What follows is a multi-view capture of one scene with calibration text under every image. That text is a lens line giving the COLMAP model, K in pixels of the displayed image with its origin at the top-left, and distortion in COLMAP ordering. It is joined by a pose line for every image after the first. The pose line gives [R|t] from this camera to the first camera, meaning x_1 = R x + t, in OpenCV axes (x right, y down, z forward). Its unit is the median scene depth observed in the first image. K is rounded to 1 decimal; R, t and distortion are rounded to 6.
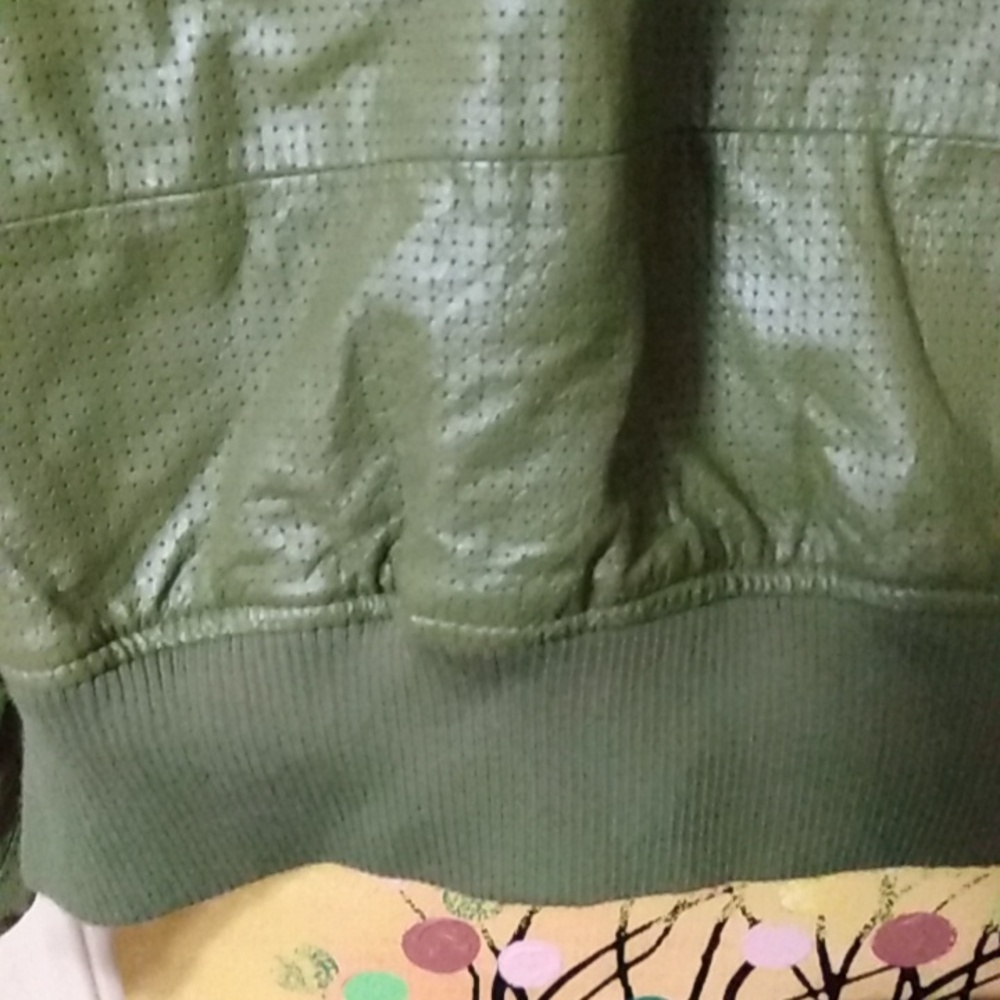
lens RADIAL K [[1567.3, 0, 500.0], [0, 1567.3, 500.0], [0, 0, 1]] dist [0.112586, -0.395957]
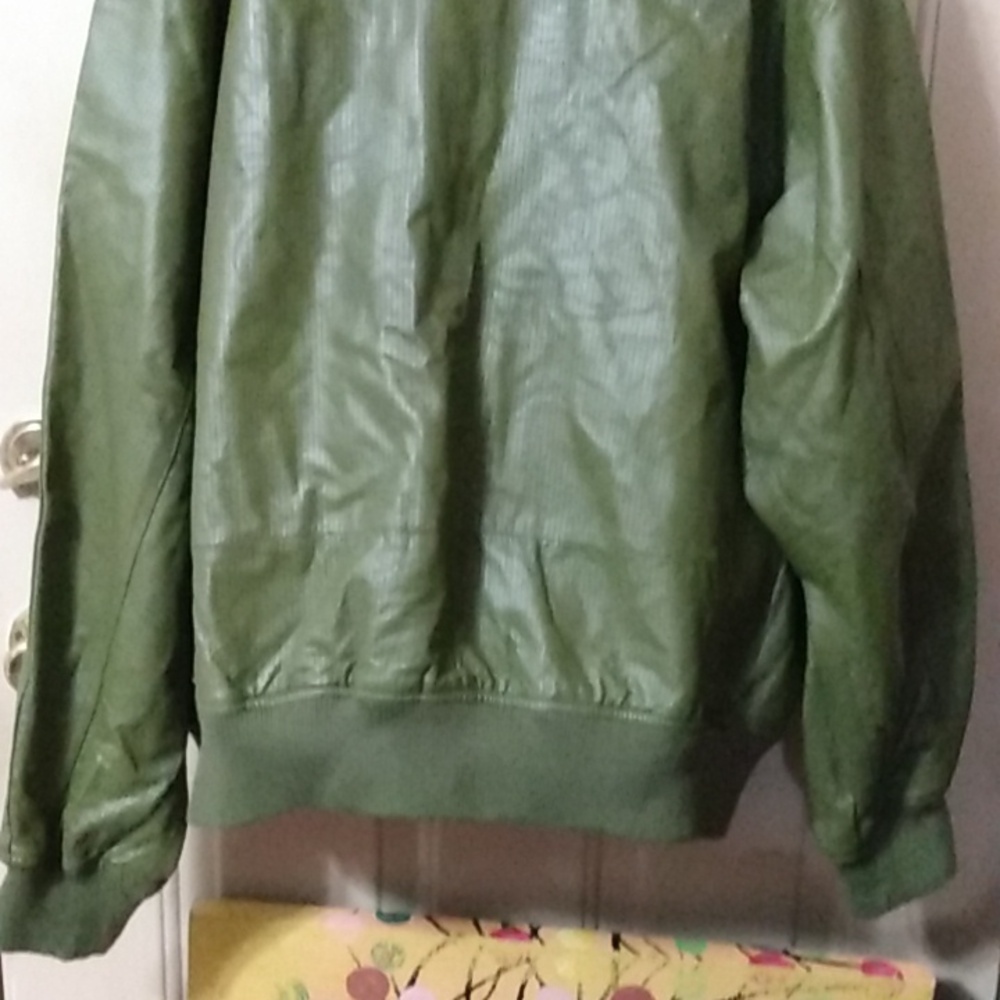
lens RADIAL K [[1567.3, 0, 500.0], [0, 1567.3, 500.0], [0, 0, 1]] dist [0.112586, -0.395957]
pose [[0.997082, 0.070263, -0.029849, 0.249581], [-0.075984, 0.951178, -0.299144, 0.554679], [0.007373, 0.300539, 0.953741, -1.717453]]
